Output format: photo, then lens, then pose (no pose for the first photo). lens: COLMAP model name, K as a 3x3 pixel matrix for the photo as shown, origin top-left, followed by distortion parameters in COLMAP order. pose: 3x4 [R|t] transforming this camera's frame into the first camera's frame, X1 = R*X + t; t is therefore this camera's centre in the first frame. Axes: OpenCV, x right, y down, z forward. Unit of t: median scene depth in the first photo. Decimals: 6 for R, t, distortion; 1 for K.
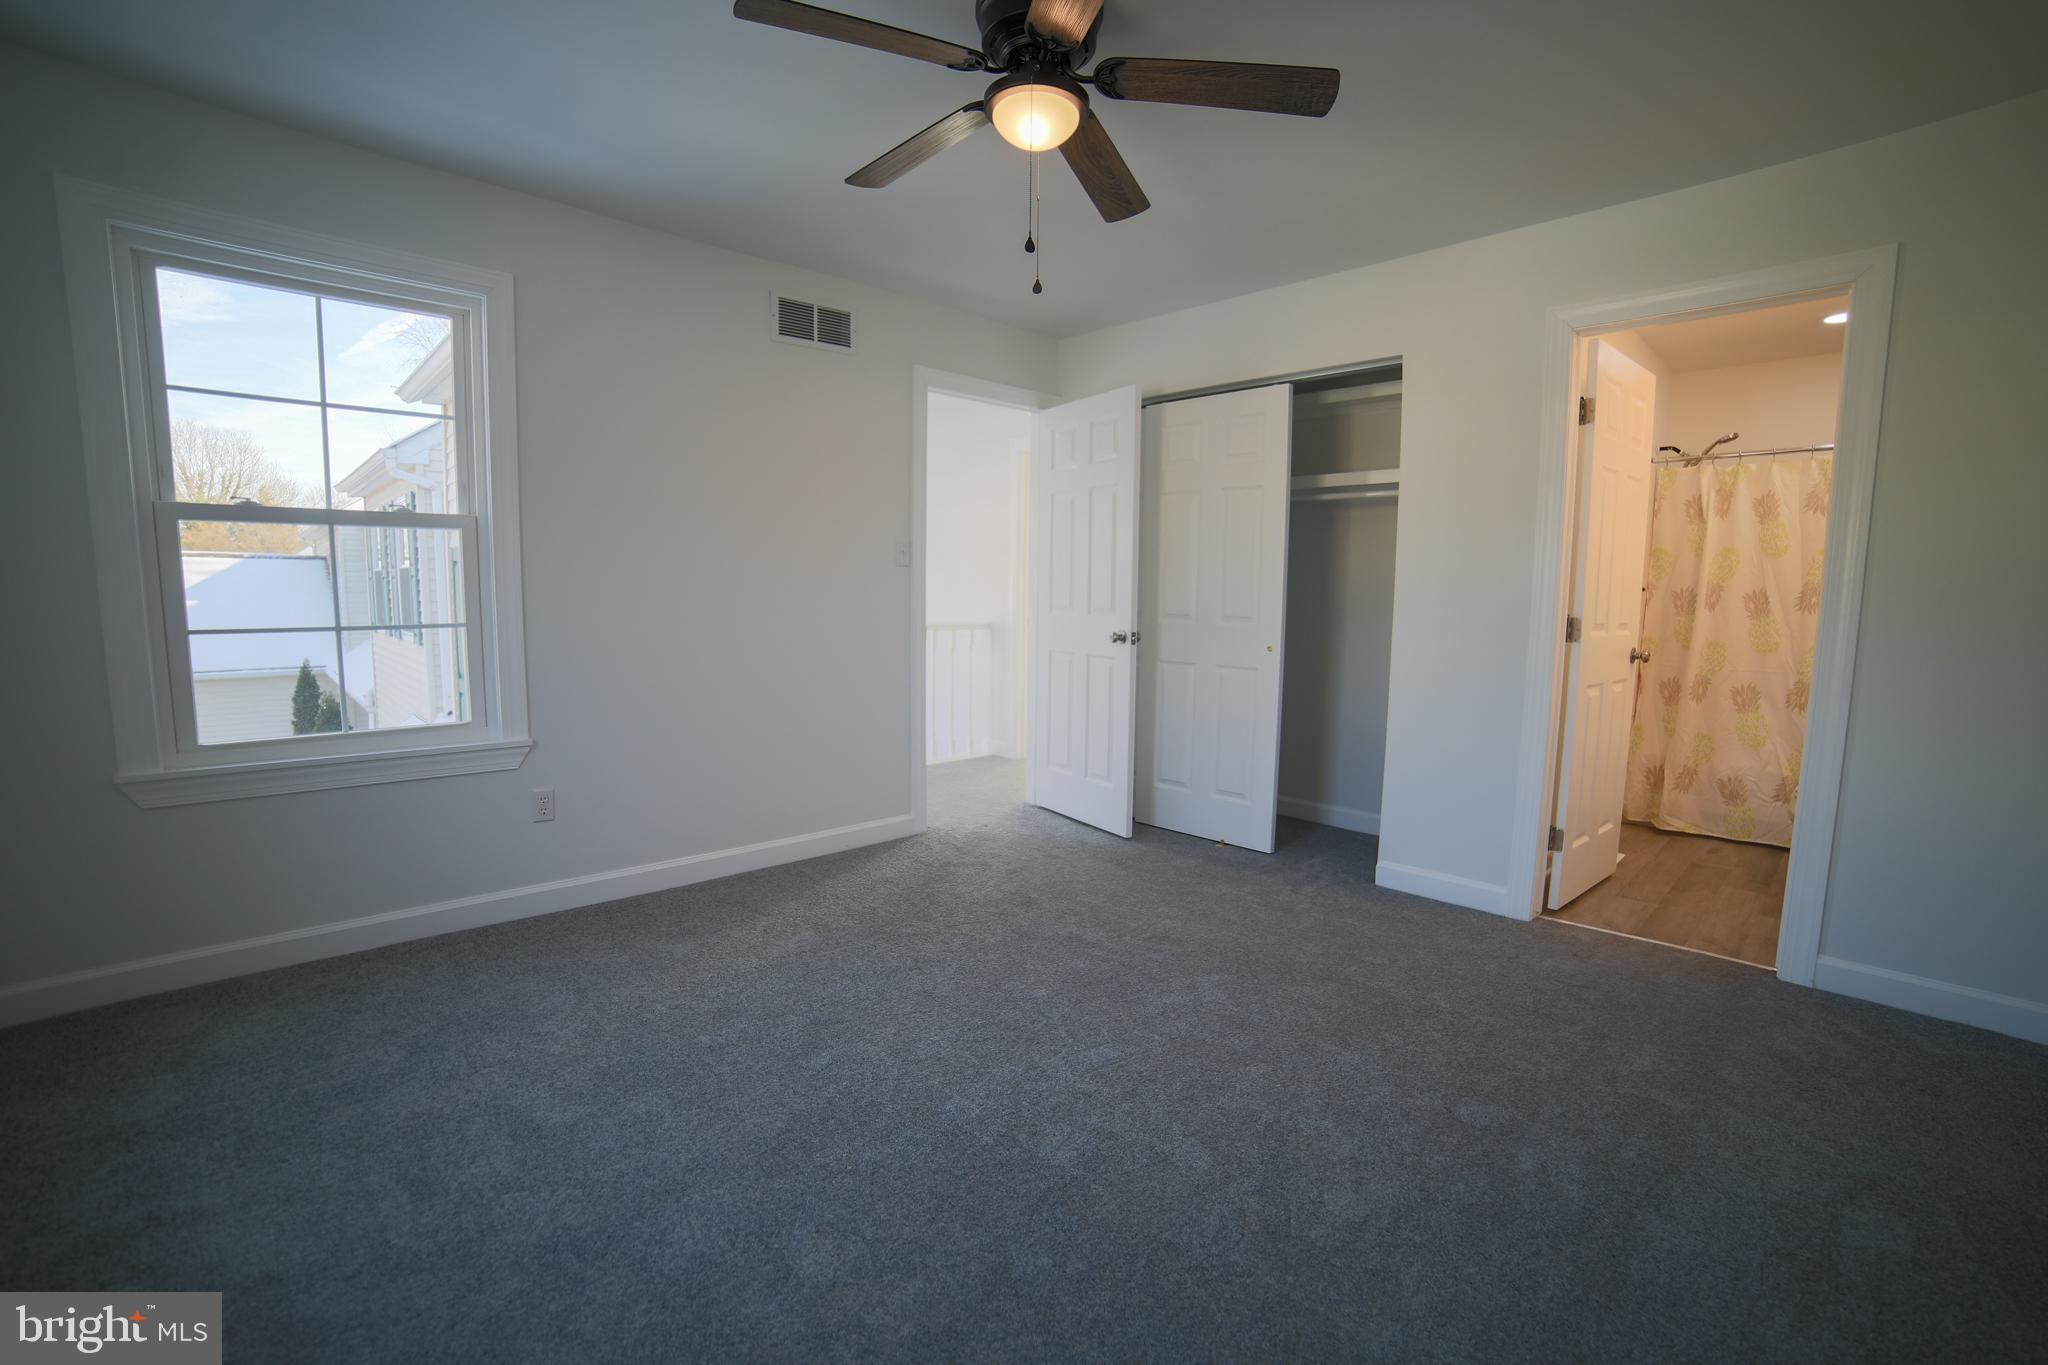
lens RADIAL K [[843.7, 0, 1030.3], [0, 843.7, 679.7], [0, 0, 1]] dist [-0.112835, 0.039461]
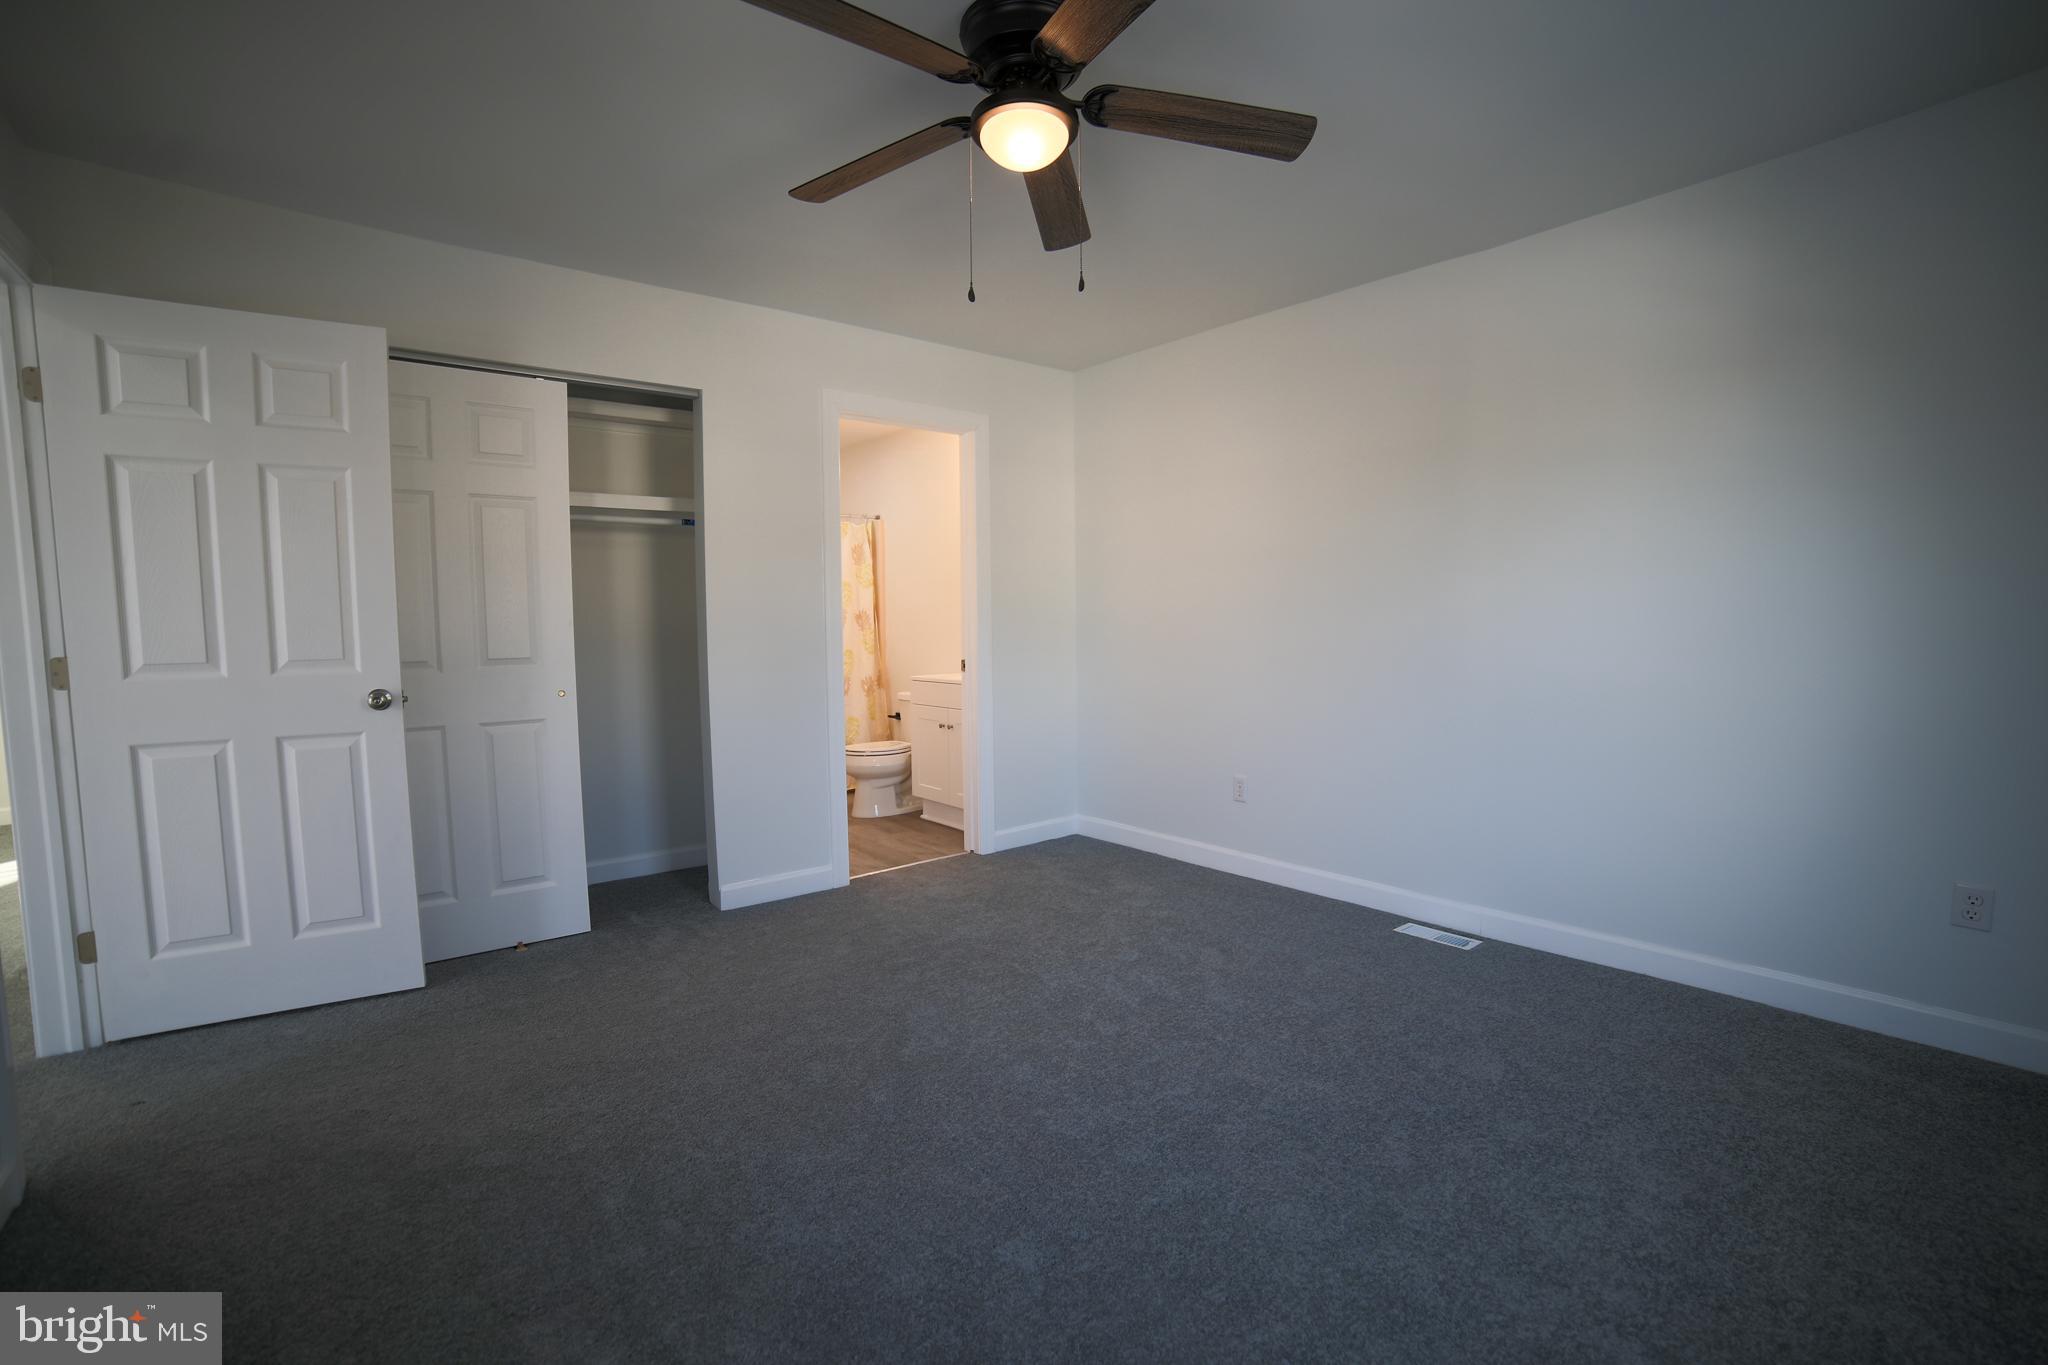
lens RADIAL K [[843.7, 0, 1030.3], [0, 843.7, 679.7], [0, 0, 1]] dist [-0.112835, 0.039461]
pose [[0.099208, -0.081373, 0.991734, -0.418740], [0.109791, 0.991461, 0.070368, -0.049561], [-0.988991, 0.101902, 0.107295, 0.389868]]
